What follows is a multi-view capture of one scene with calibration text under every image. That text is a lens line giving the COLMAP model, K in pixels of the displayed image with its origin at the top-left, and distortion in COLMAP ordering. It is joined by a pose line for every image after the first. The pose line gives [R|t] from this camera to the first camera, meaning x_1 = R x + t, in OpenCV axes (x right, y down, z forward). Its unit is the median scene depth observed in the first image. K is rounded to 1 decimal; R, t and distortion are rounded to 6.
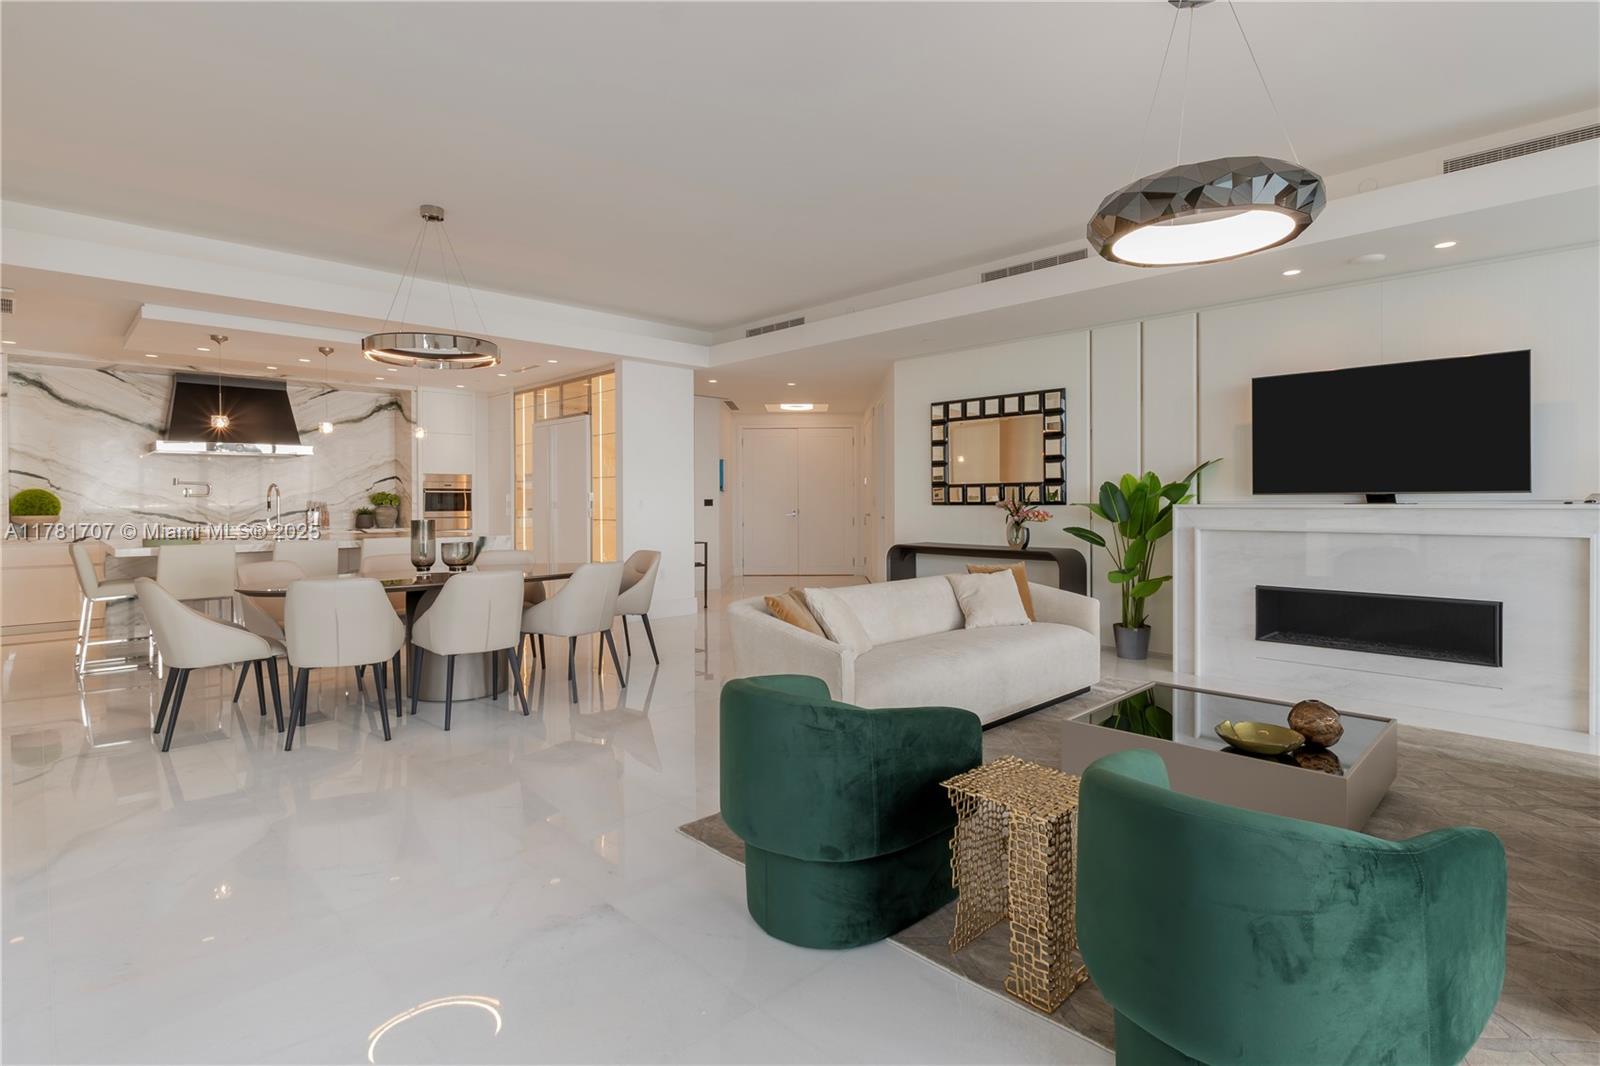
lens RADIAL K [[779.1, 0, 805.7], [0, 779.1, 500.3], [0, 0, 1]] dist [-0.001524, -0.000634]
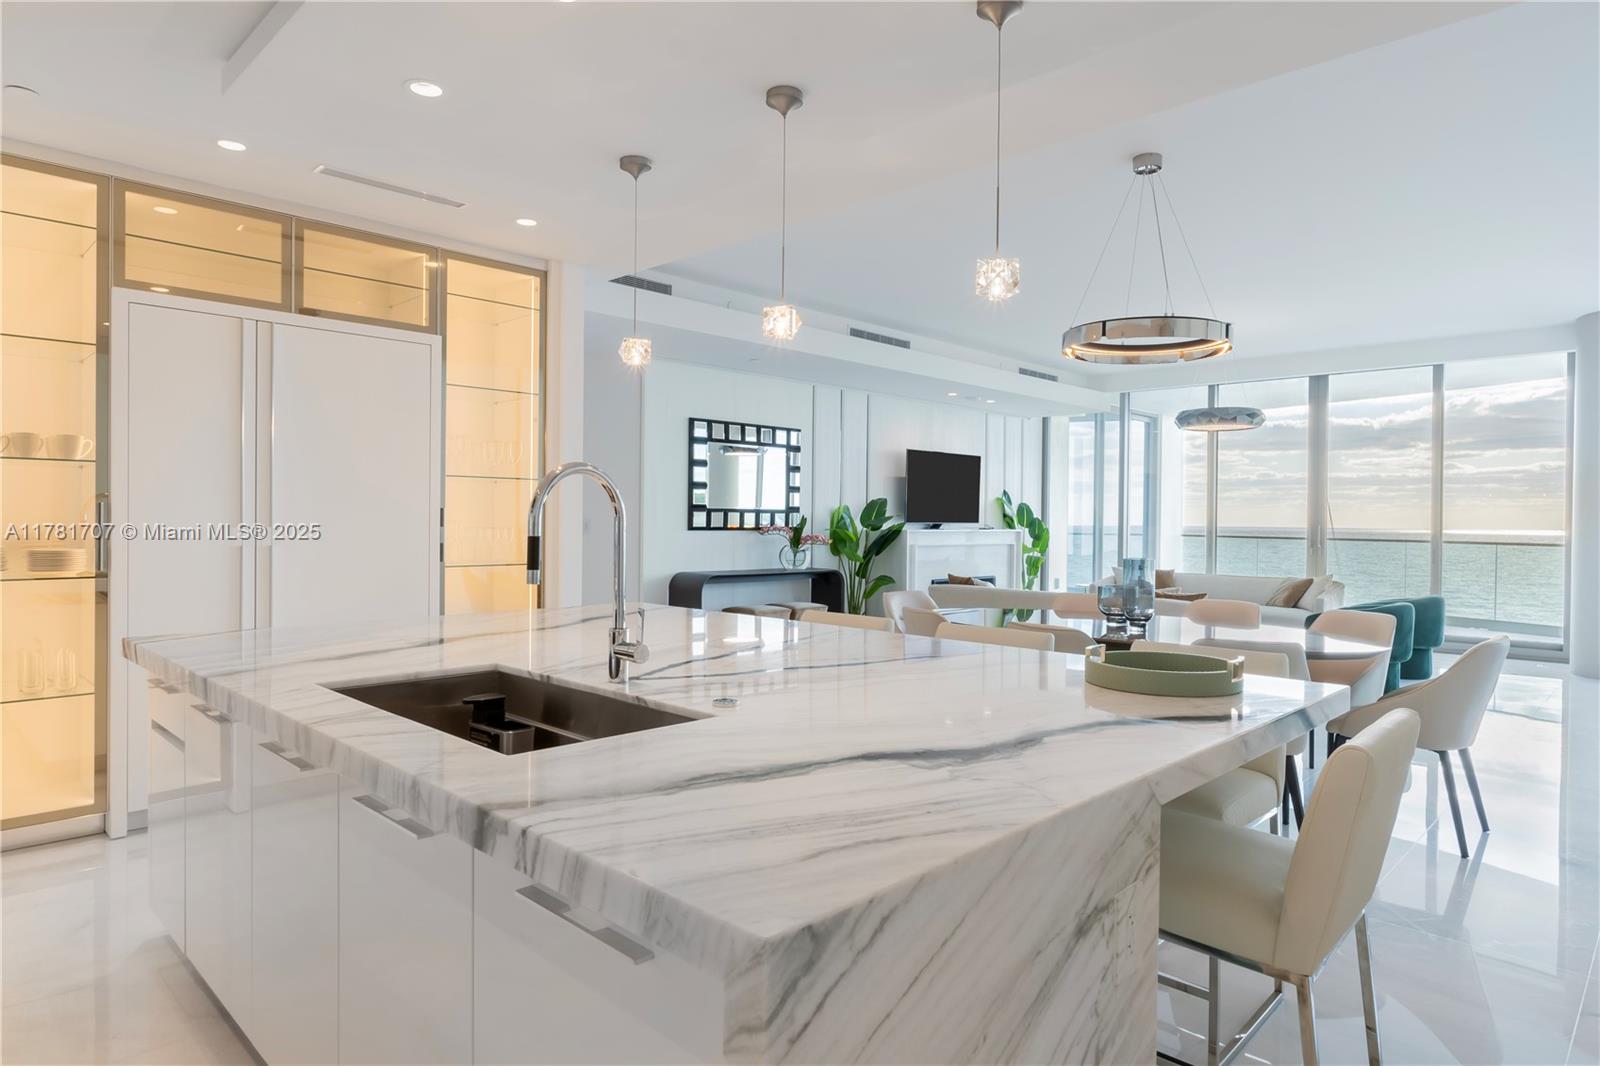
lens RADIAL K [[921.9, 0, 800.0], [0, 921.9, 533.0], [0, 0, 1]] dist [-0.003989, -0.001625]
pose [[-0.013141, -0.010679, 0.999857, -1.049968], [-0.011107, 0.999883, 0.010534, -0.003890], [-0.999852, -0.010967, -0.013258, 1.020211]]
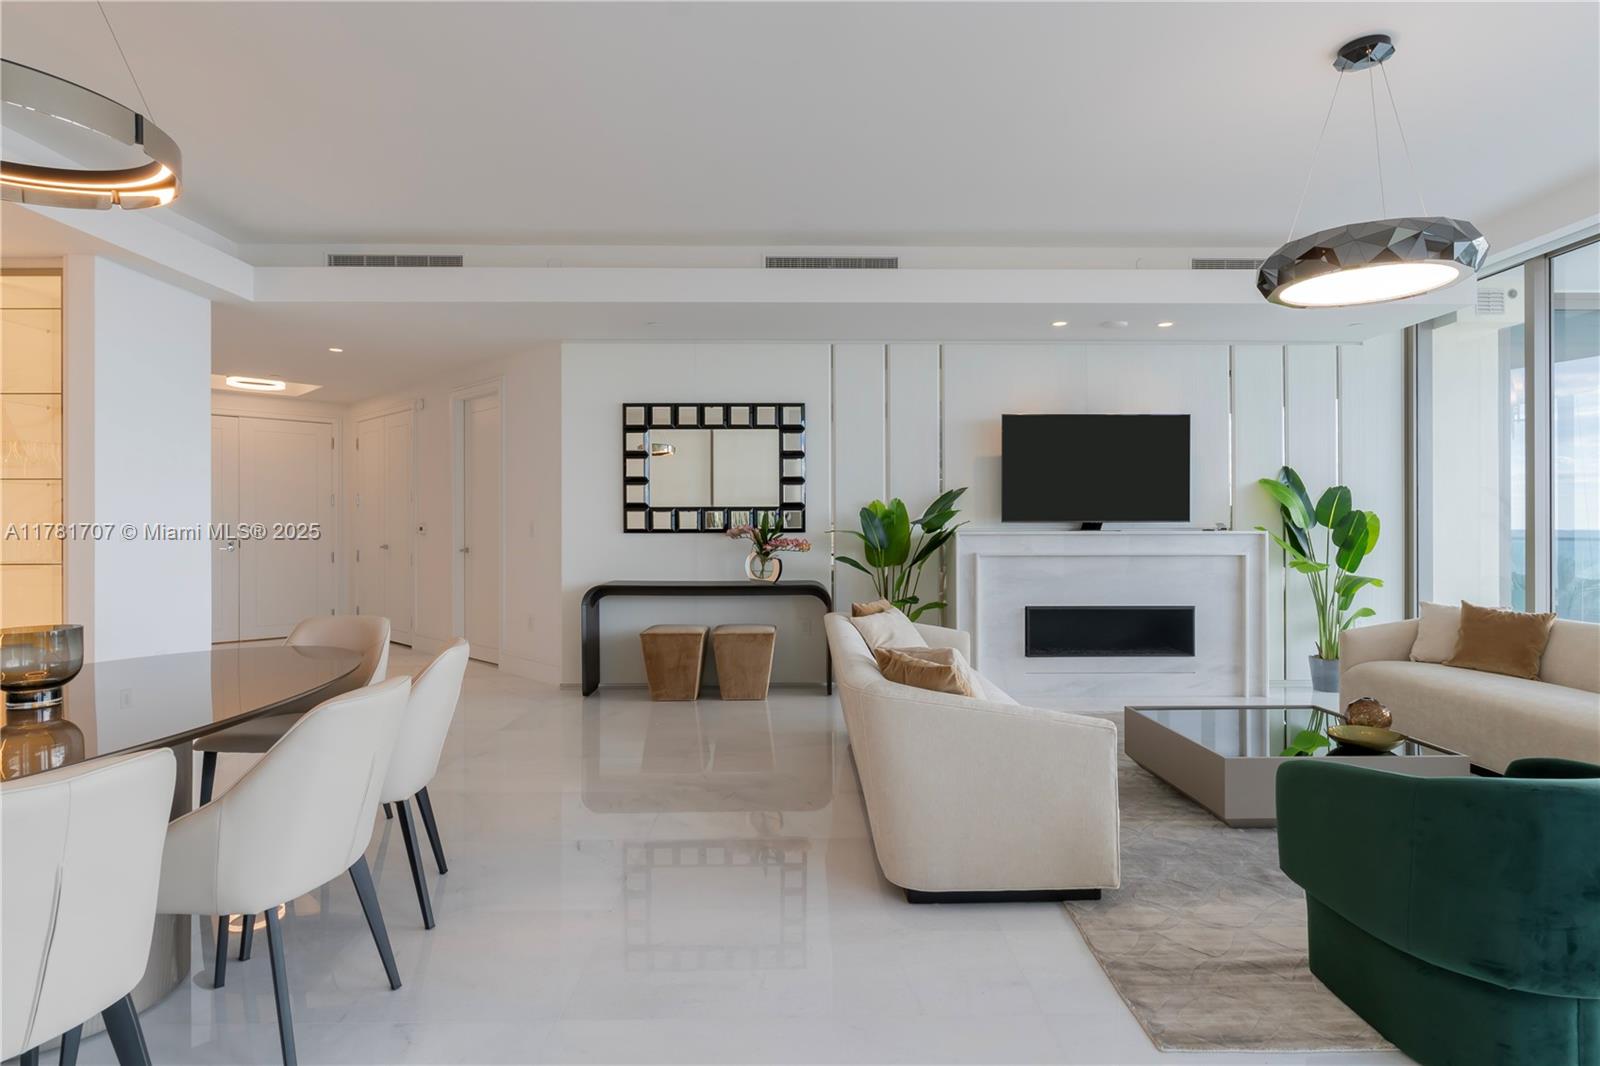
lens RADIAL K [[838.8, 0, 820.9], [0, 838.8, 524.4], [0, 0, 1]] dist [-0.000870, 0.000317]
pose [[0.690921, 0.005190, 0.722912, -0.359627], [-0.001830, 0.999984, -0.005430, 0.002038], [-0.722928, 0.002429, 0.690919, 0.313660]]
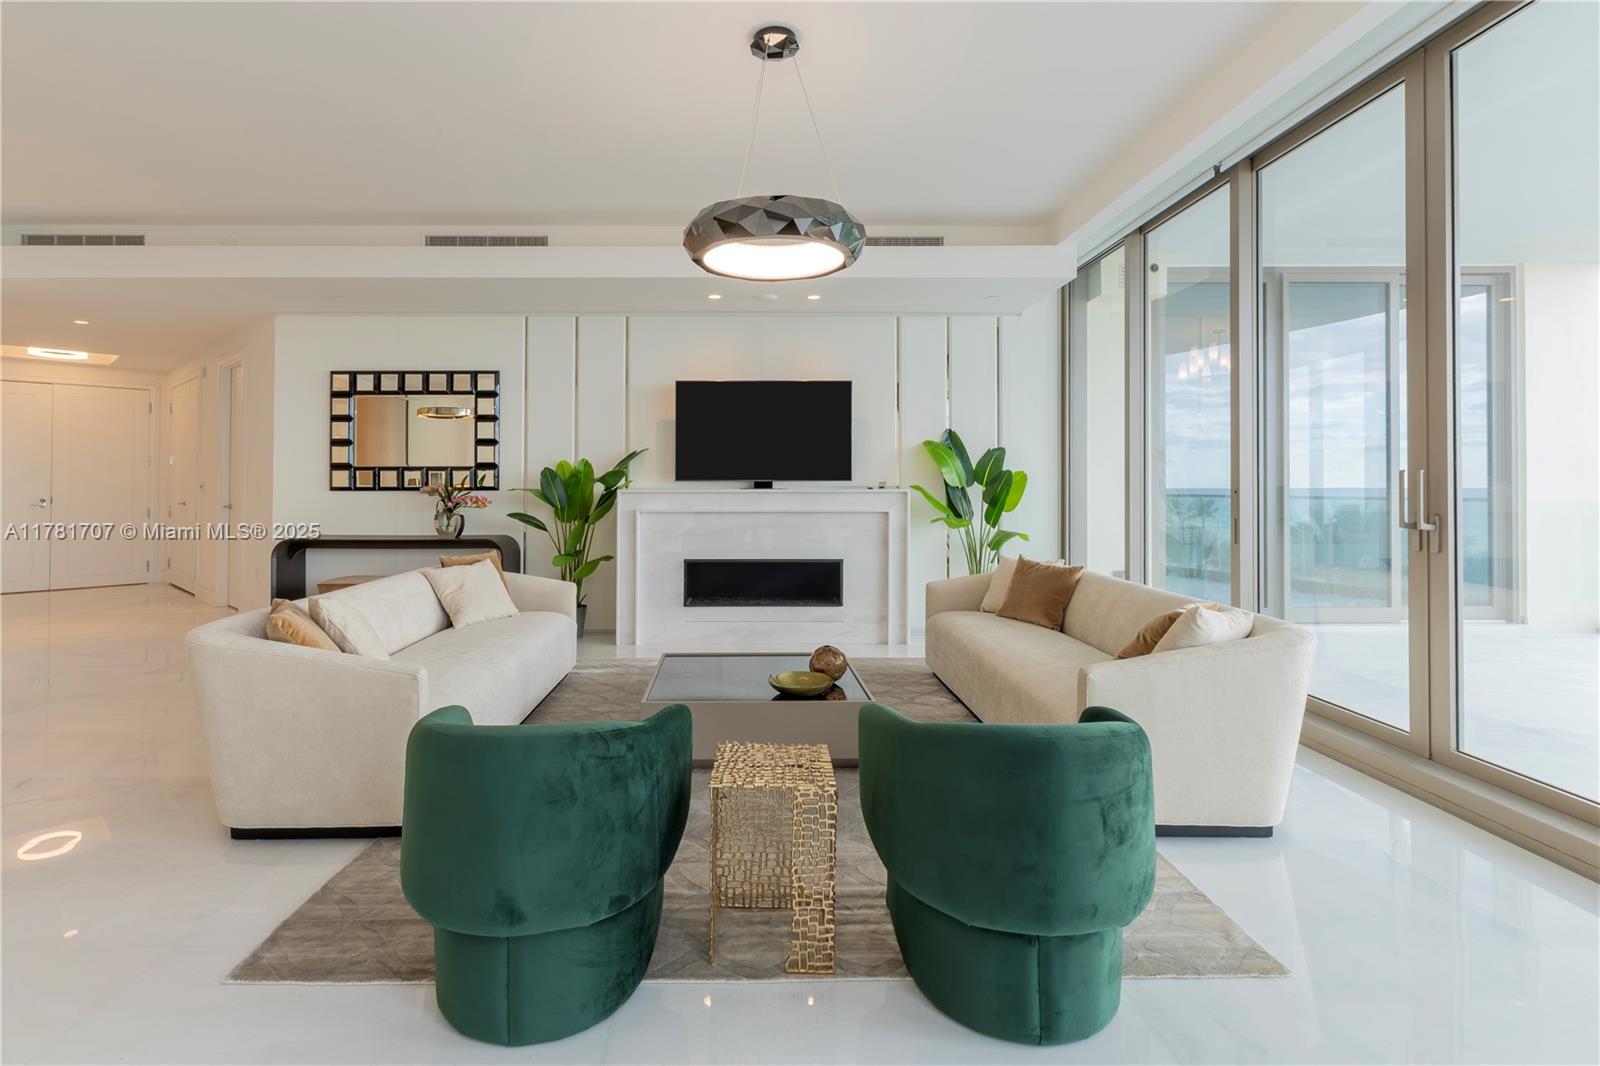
lens RADIAL K [[776.1, 0, 757.5], [0, 776.1, 473.0], [0, 0, 1]] dist [0.001450, 0.000061]
pose [[0.697845, 0.014394, 0.716104, -0.137229], [-0.002141, 0.999836, -0.018011, 0.001100], [-0.716246, 0.011035, 0.697761, 0.088953]]
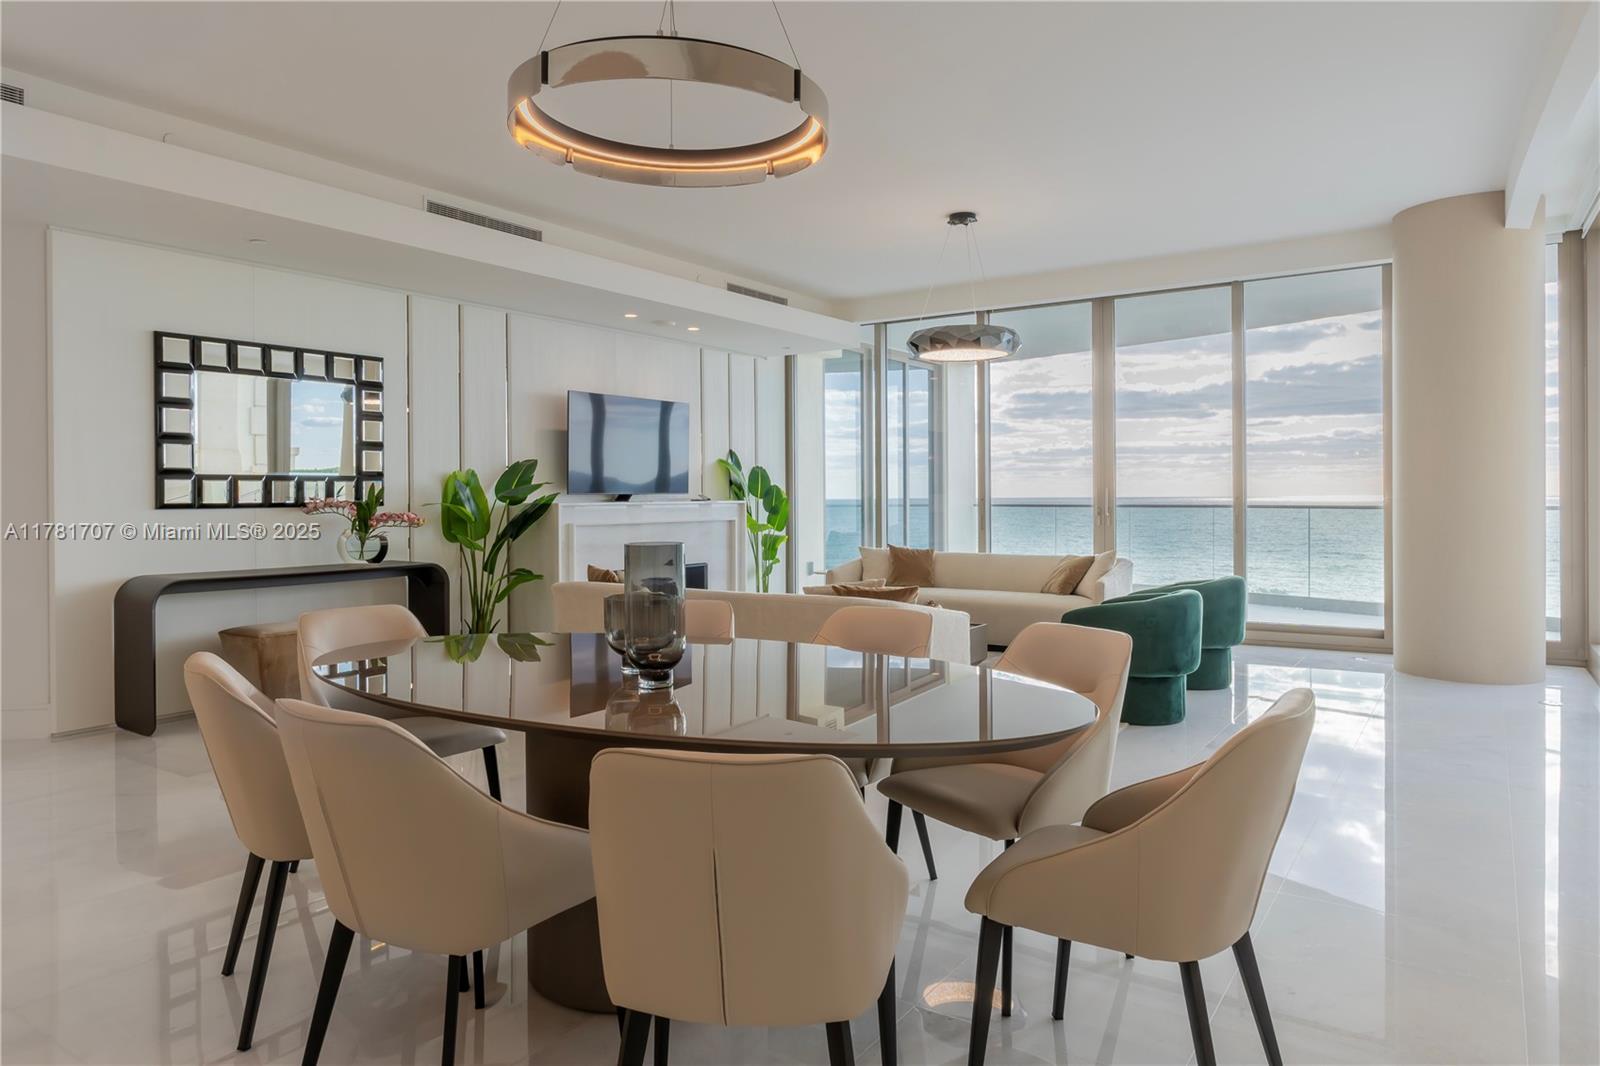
lens RADIAL K [[1005.6, 0, 803.7], [0, 1005.6, 506.4], [0, 0, 1]] dist [0.005148, 0.000709]
pose [[-0.187107, -0.005408, 0.982325, -0.754090], [0.005949, 0.999960, 0.006638, 0.002431], [-0.982321, 0.007085, -0.187068, 0.774167]]
